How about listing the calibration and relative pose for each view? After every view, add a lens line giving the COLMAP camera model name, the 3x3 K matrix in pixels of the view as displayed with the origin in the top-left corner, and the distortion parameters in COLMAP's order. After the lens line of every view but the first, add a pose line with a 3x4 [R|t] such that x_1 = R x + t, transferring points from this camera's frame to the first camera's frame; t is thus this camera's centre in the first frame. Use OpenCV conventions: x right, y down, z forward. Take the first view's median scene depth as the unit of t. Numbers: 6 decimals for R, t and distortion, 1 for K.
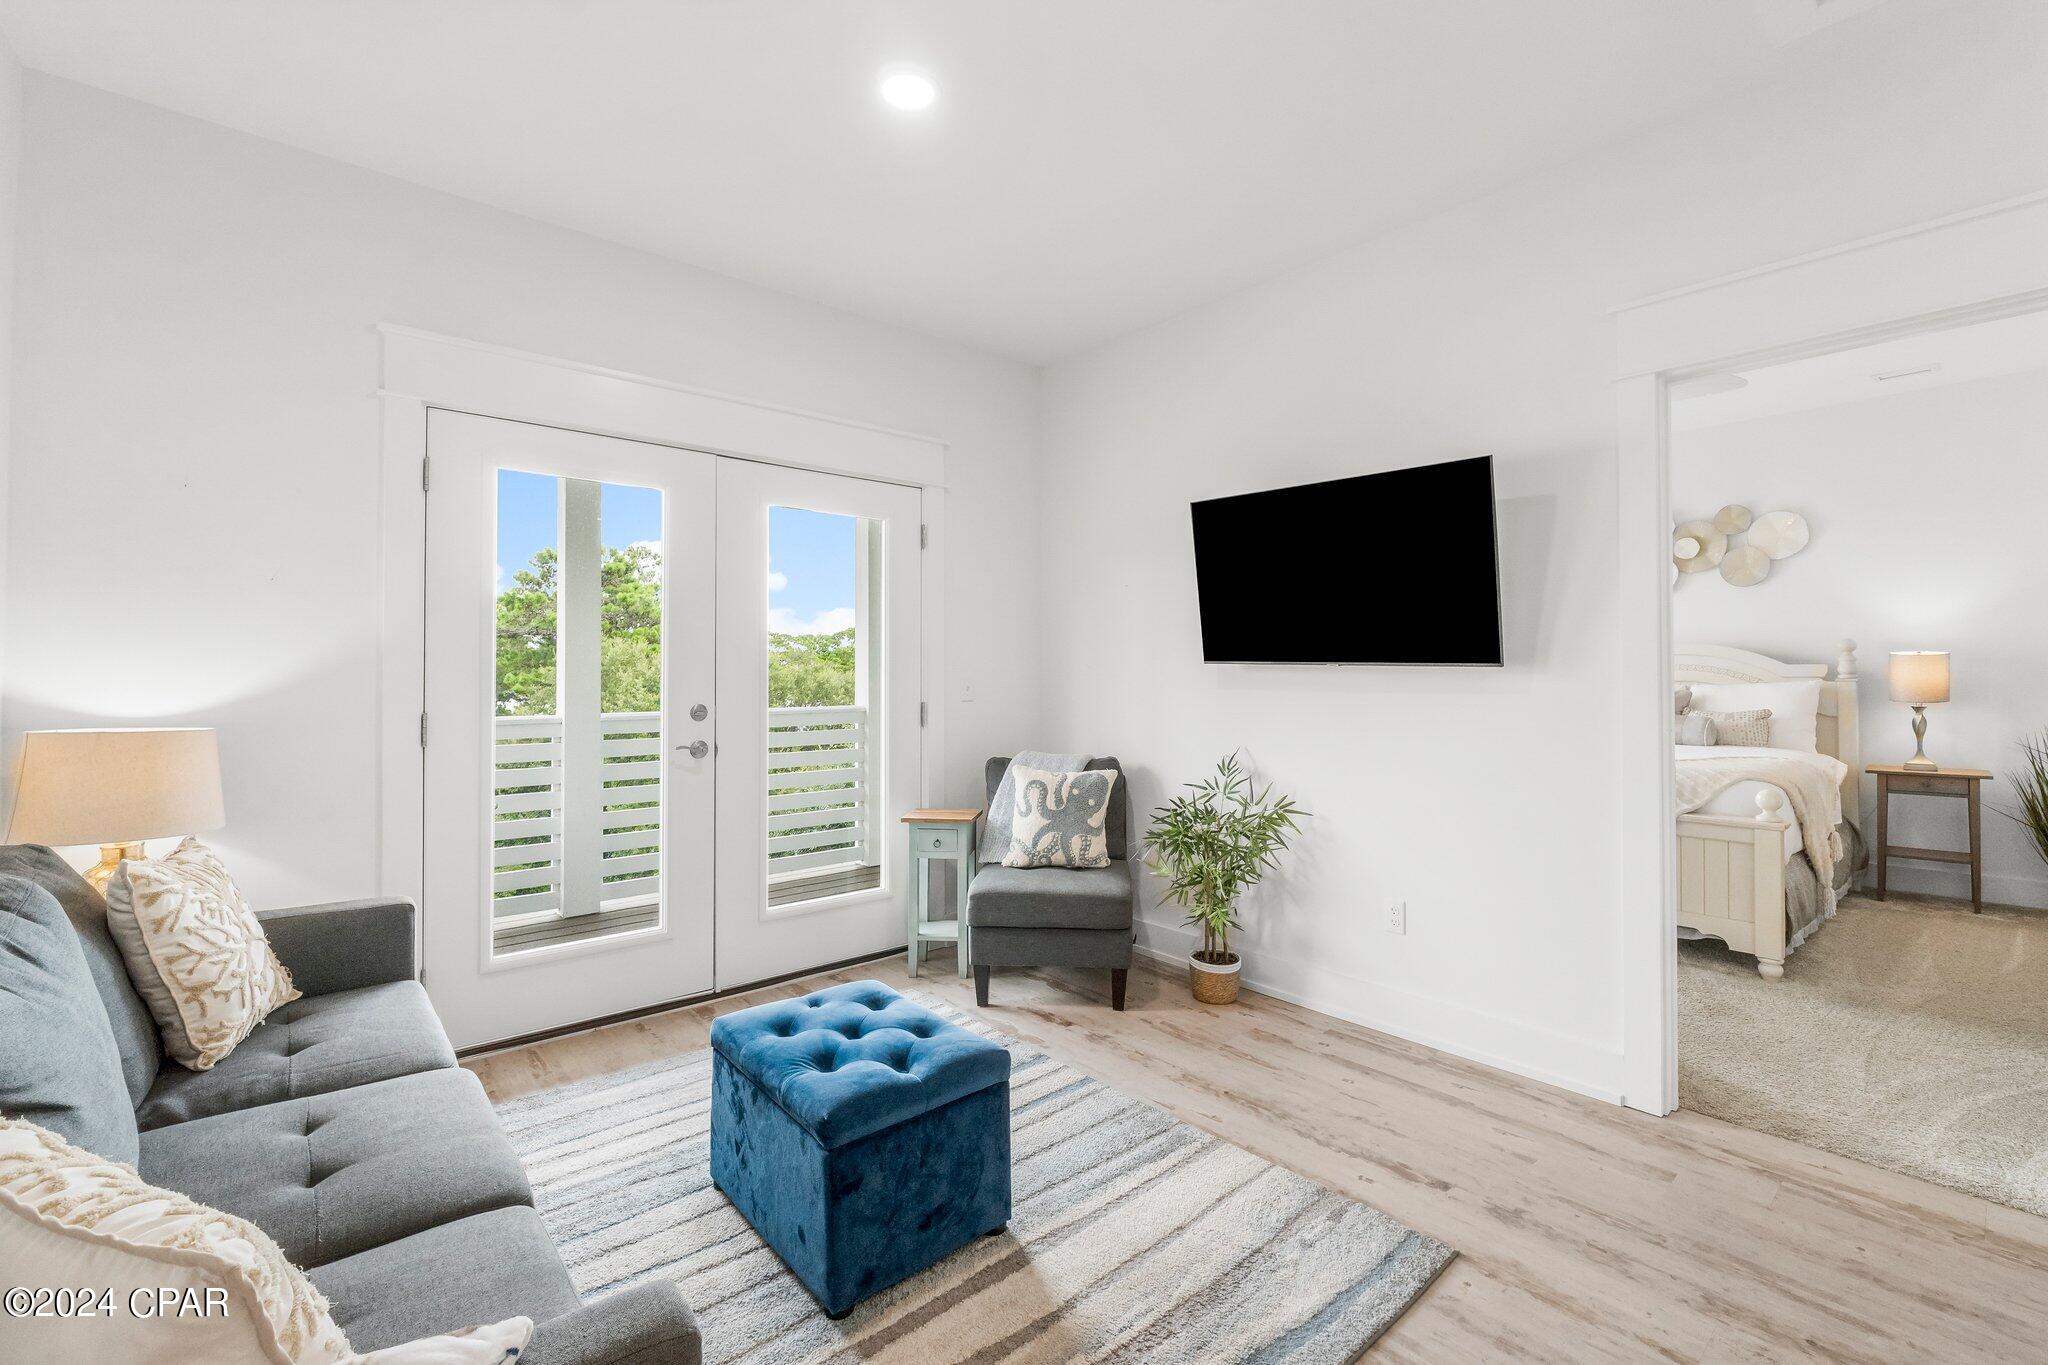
lens RADIAL K [[871.9, 0, 1037.0], [0, 871.9, 676.6], [0, 0, 1]] dist [-0.012621, 0.001263]
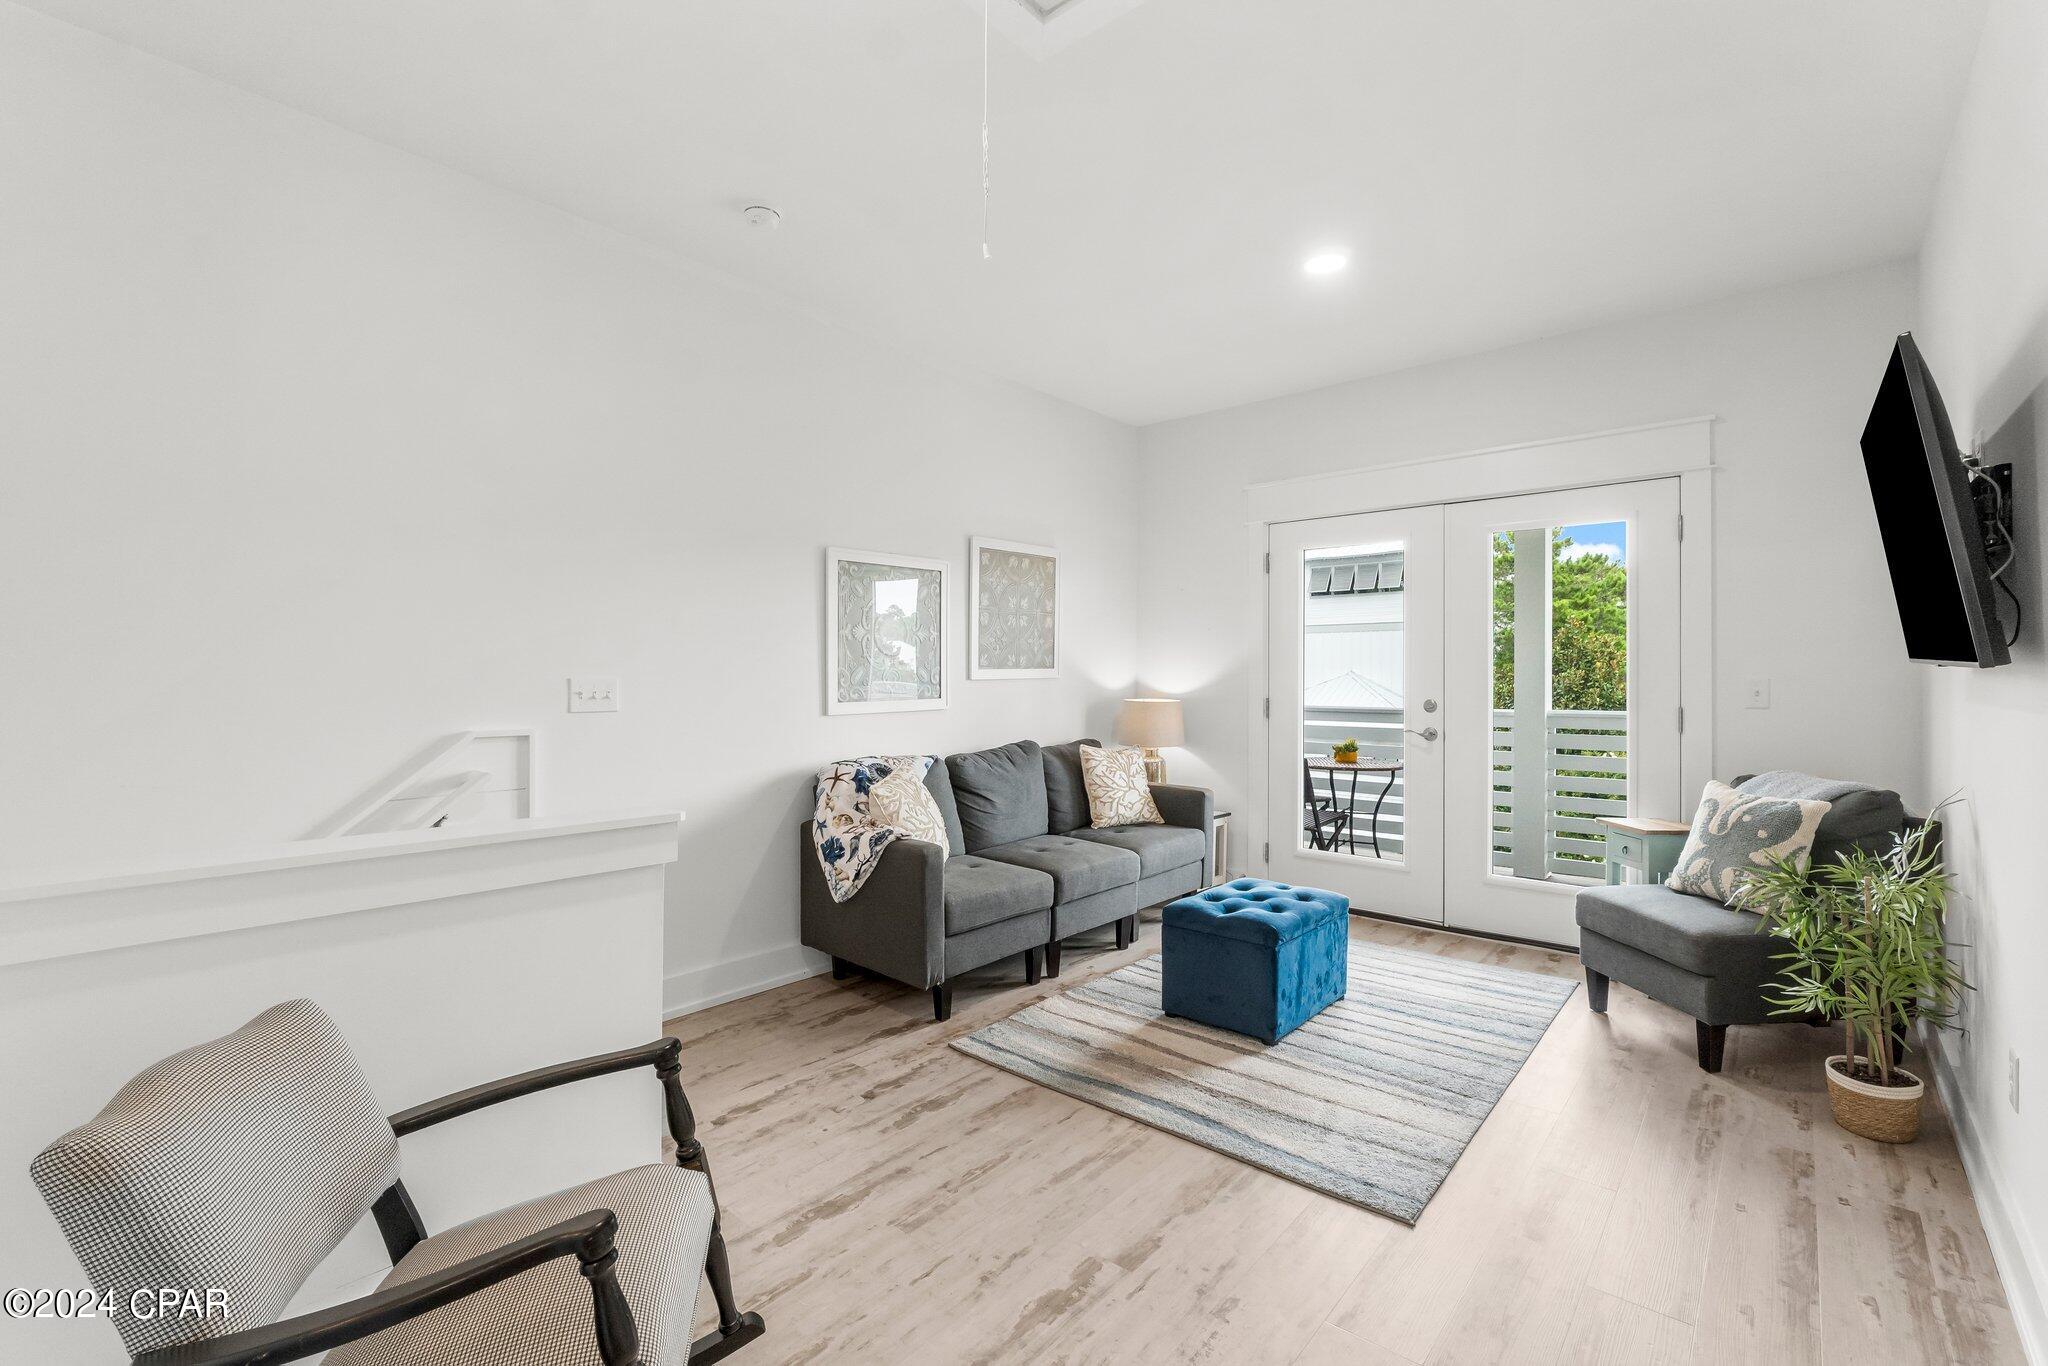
lens RADIAL K [[871.9, 0, 1024.0], [0, 871.9, 676.9], [0, 0, 1]] dist [-0.012621, 0.001263]
pose [[0.138079, 0.000891, -0.990421, 4.191890], [-0.002476, 0.999997, 0.000555, -0.011043], [0.990418, 0.002375, 0.138081, 1.088532]]
